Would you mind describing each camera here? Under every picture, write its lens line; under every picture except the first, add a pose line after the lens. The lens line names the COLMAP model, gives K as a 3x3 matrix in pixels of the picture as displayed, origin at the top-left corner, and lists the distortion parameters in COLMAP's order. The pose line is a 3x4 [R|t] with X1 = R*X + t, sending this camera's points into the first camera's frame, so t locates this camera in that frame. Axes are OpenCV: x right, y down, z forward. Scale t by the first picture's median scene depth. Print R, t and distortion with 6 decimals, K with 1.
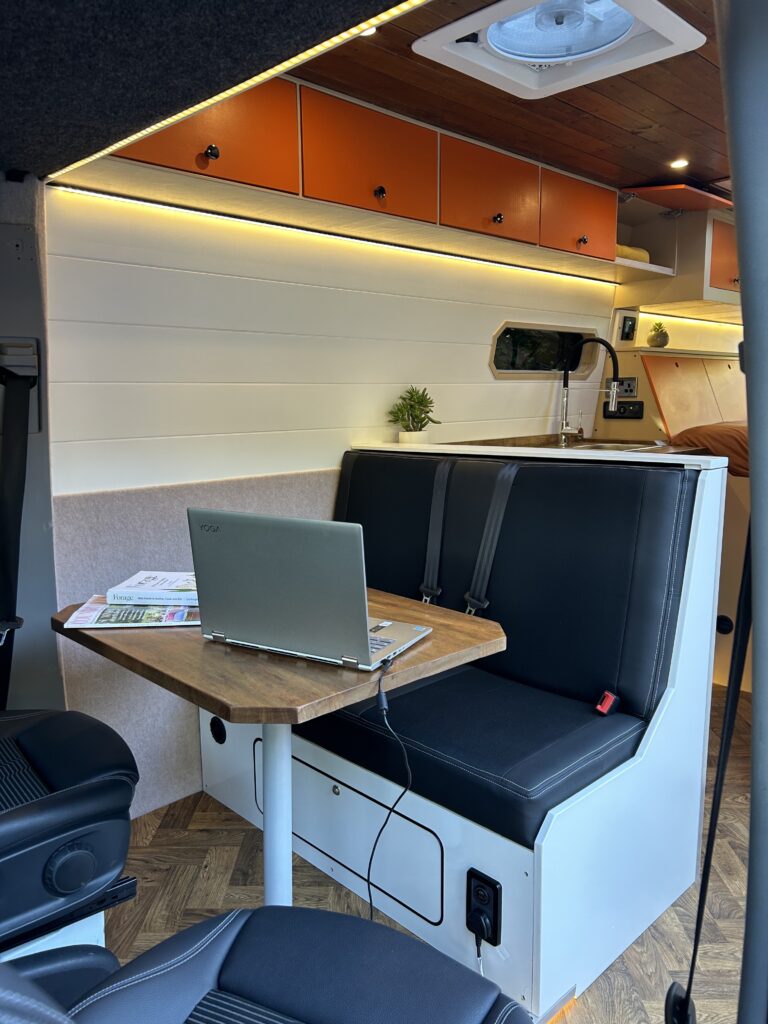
lens RADIAL K [[770.2, 0, 386.0], [0, 770.2, 512.3], [0, 0, 1]] dist [0.048156, -0.050112]
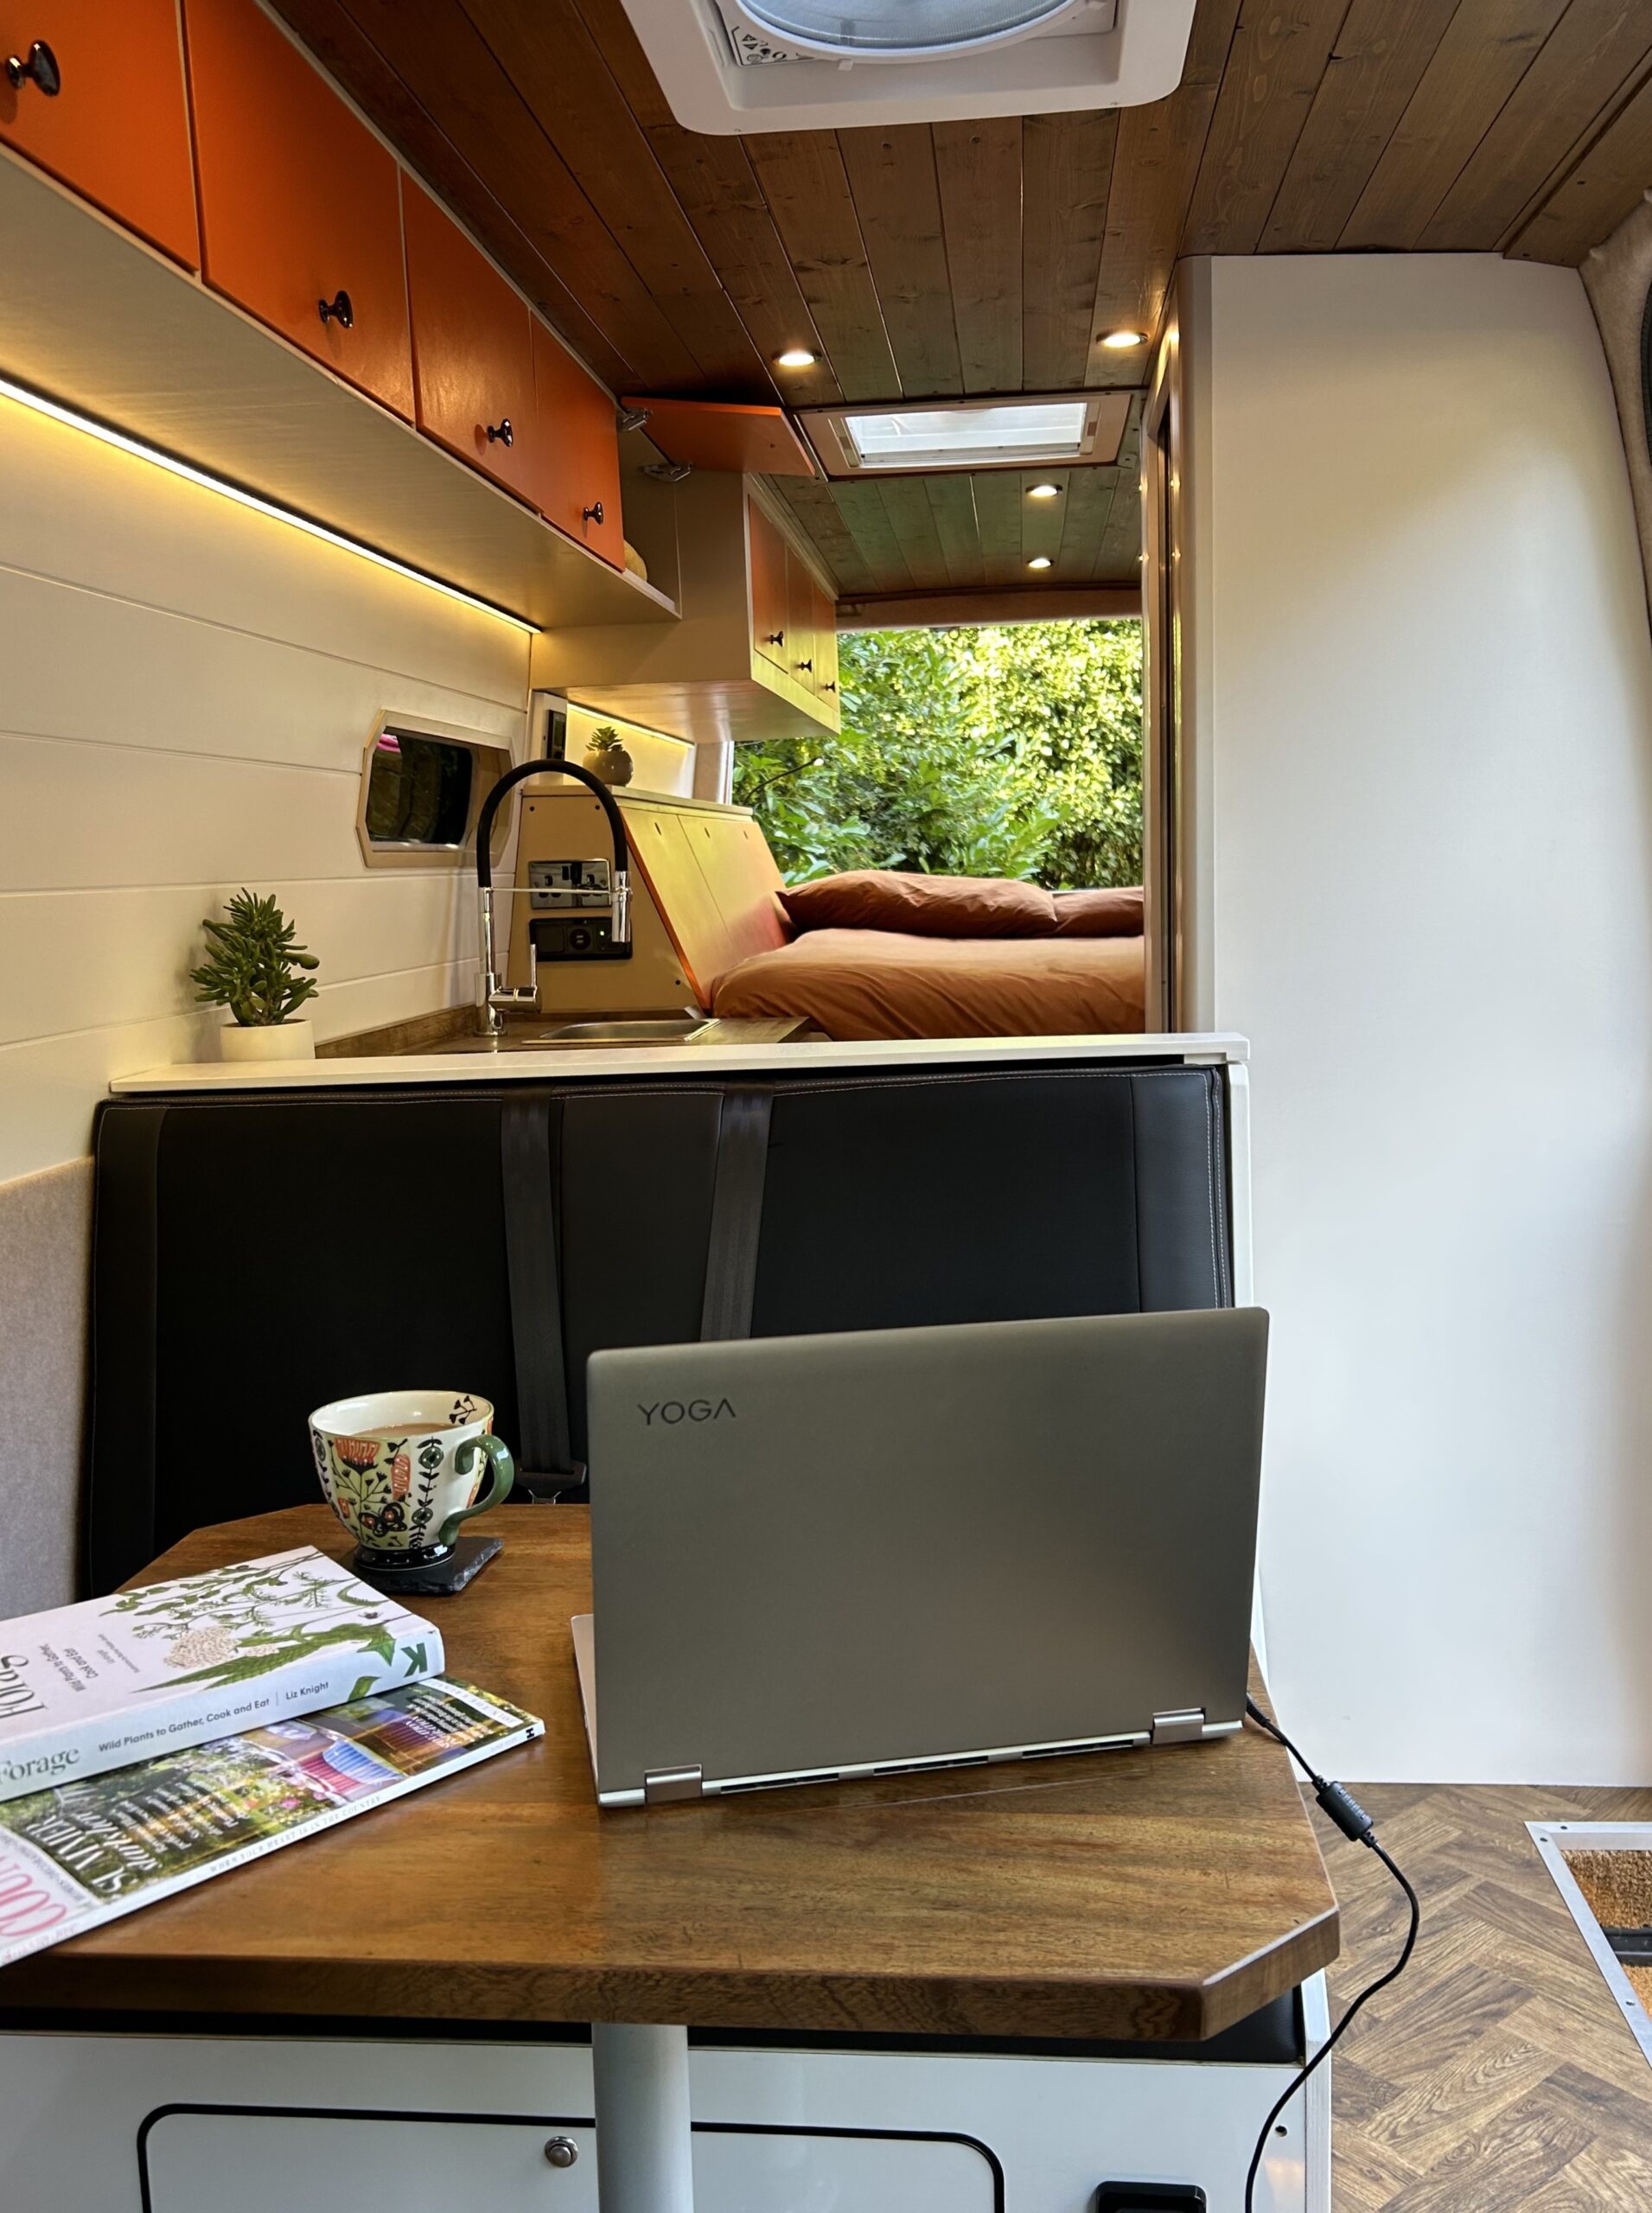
lens RADIAL K [[1873.8, 0, 816.5], [0, 1873.8, 1138.6], [0, 0, 1]] dist [0.030812, -0.019898]
pose [[0.769791, -0.110219, 0.628708, -0.379725], [0.124826, 0.991955, 0.021063, -0.054243], [-0.625972, 0.062265, 0.777356, 0.266008]]
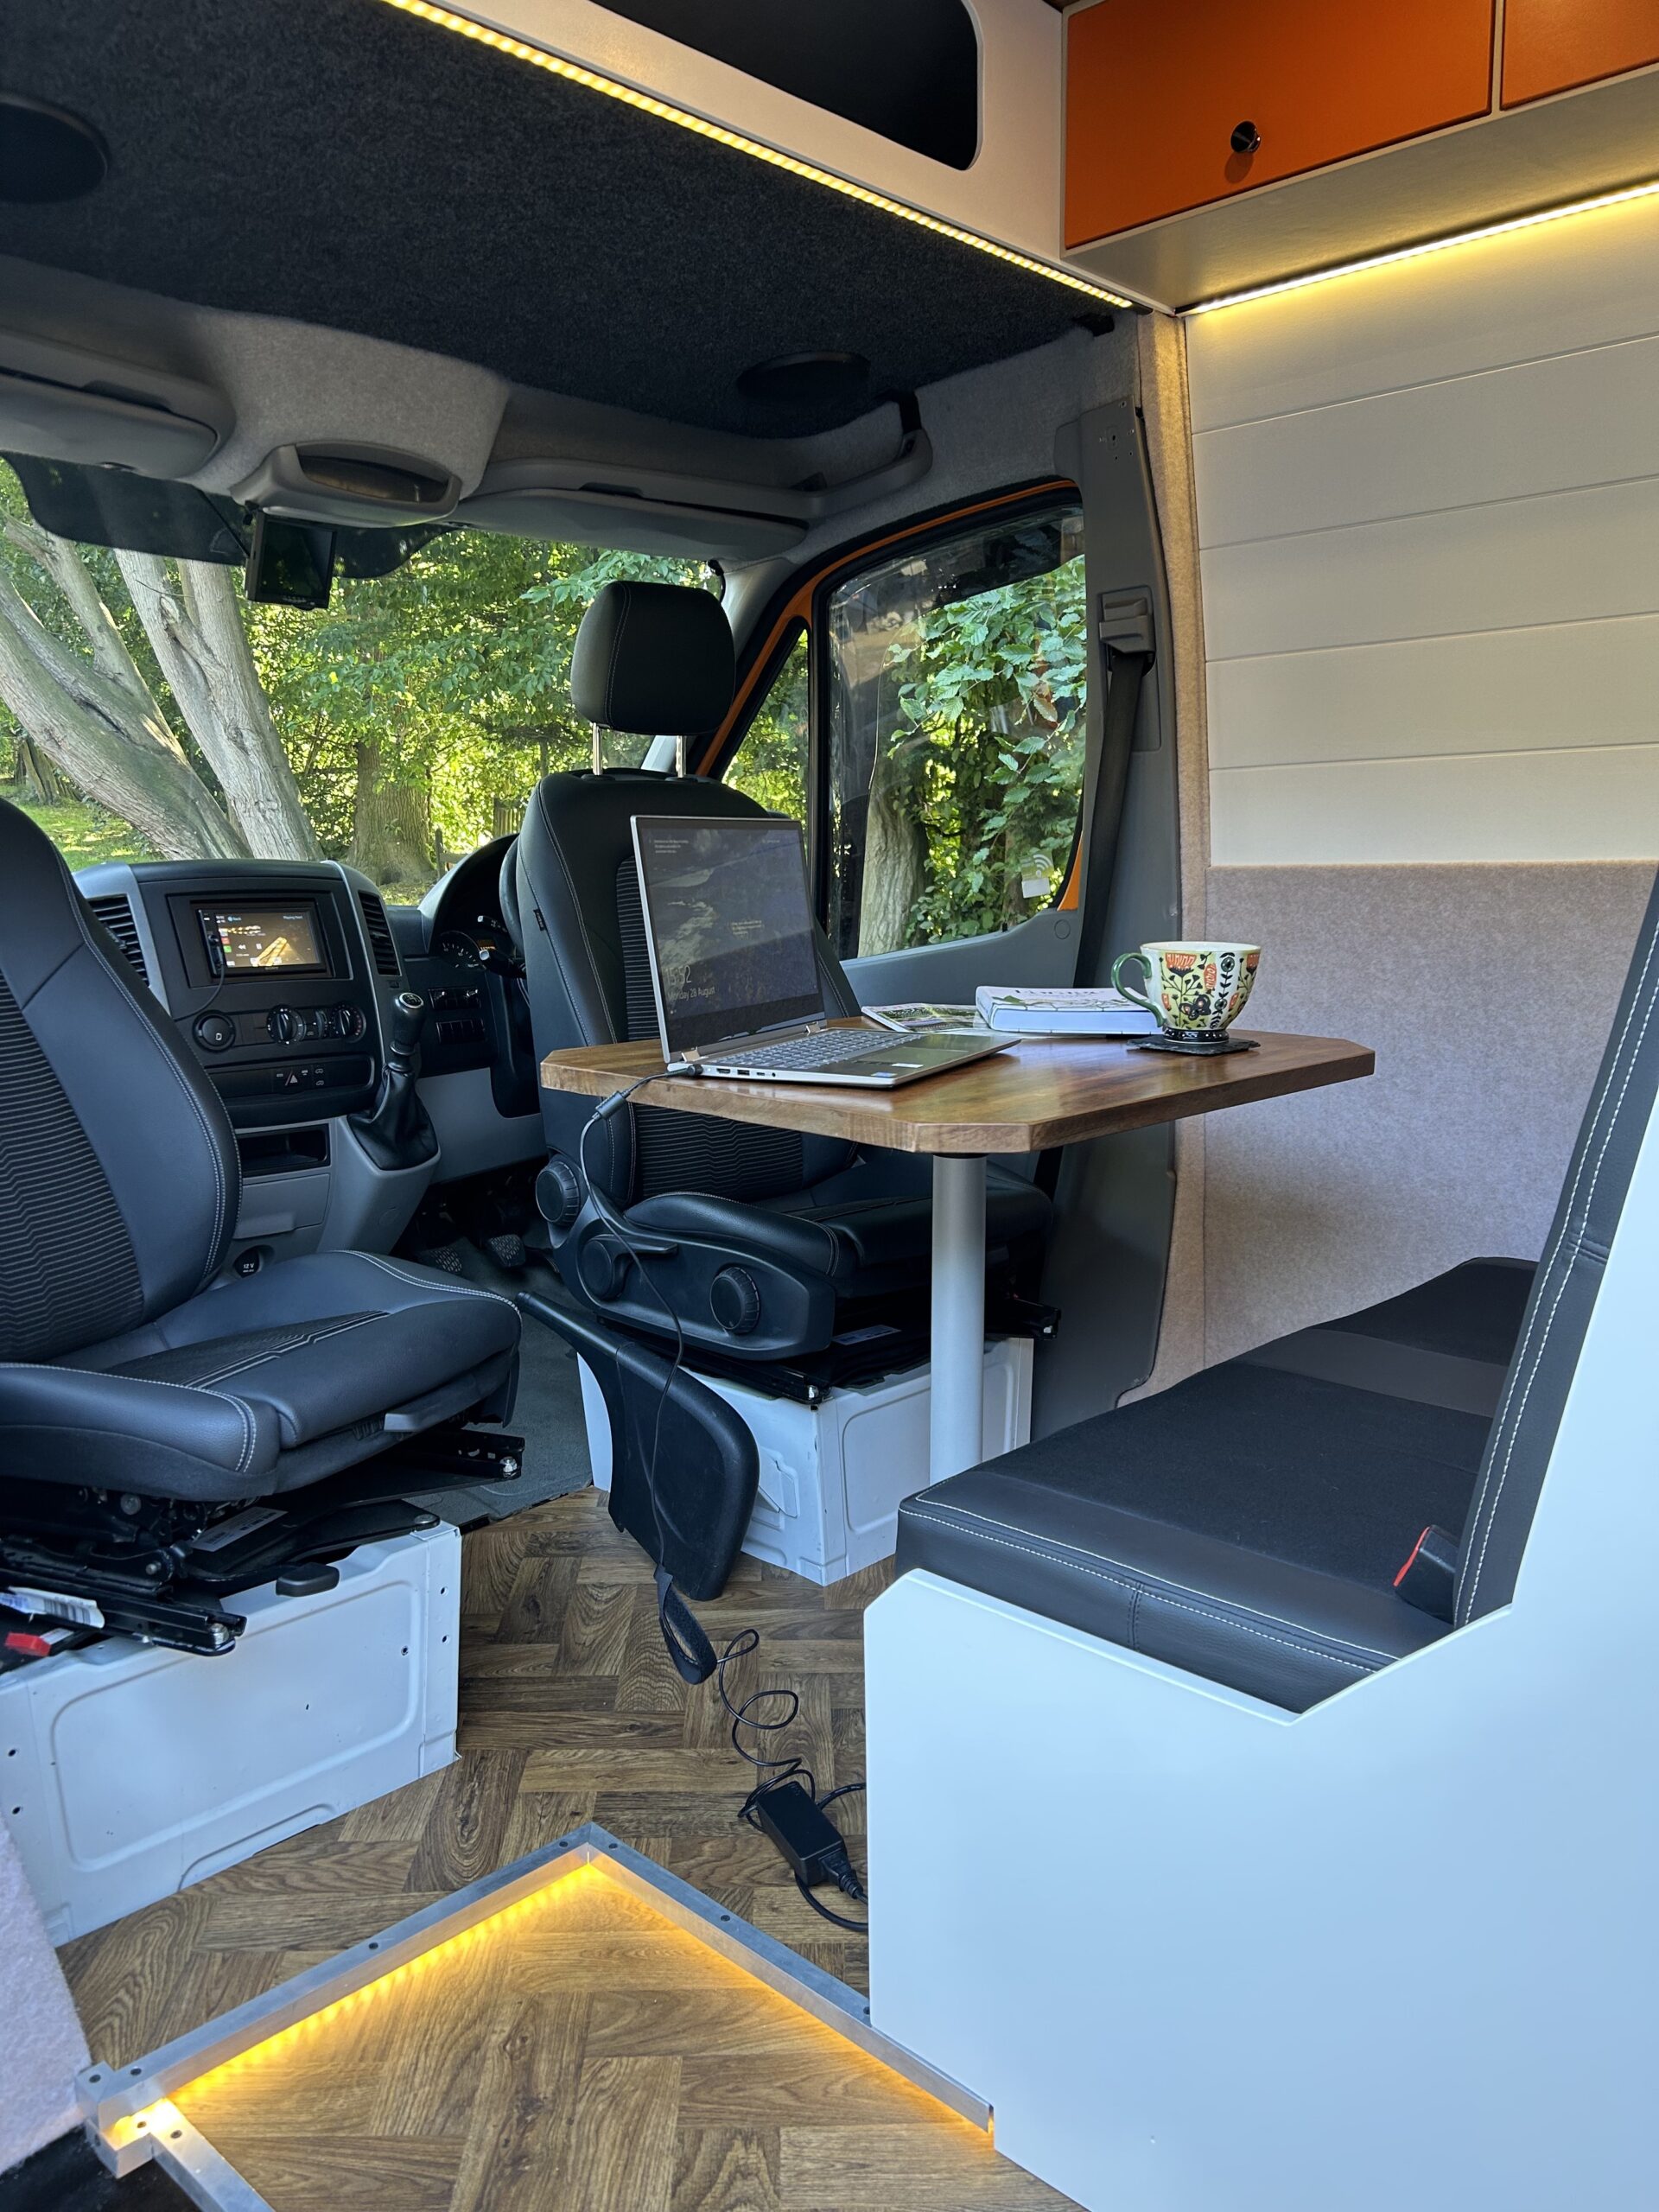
lens RADIAL K [[1663.7, 0, 806.2], [0, 1663.7, 1127.4], [0, 0, 1]] dist [0.048156, -0.050112]
pose [[0.030564, 0.163513, -0.986068, 0.742350], [-0.145064, 0.976809, 0.157482, 0.015892], [0.988950, 0.138230, 0.053575, 0.610582]]
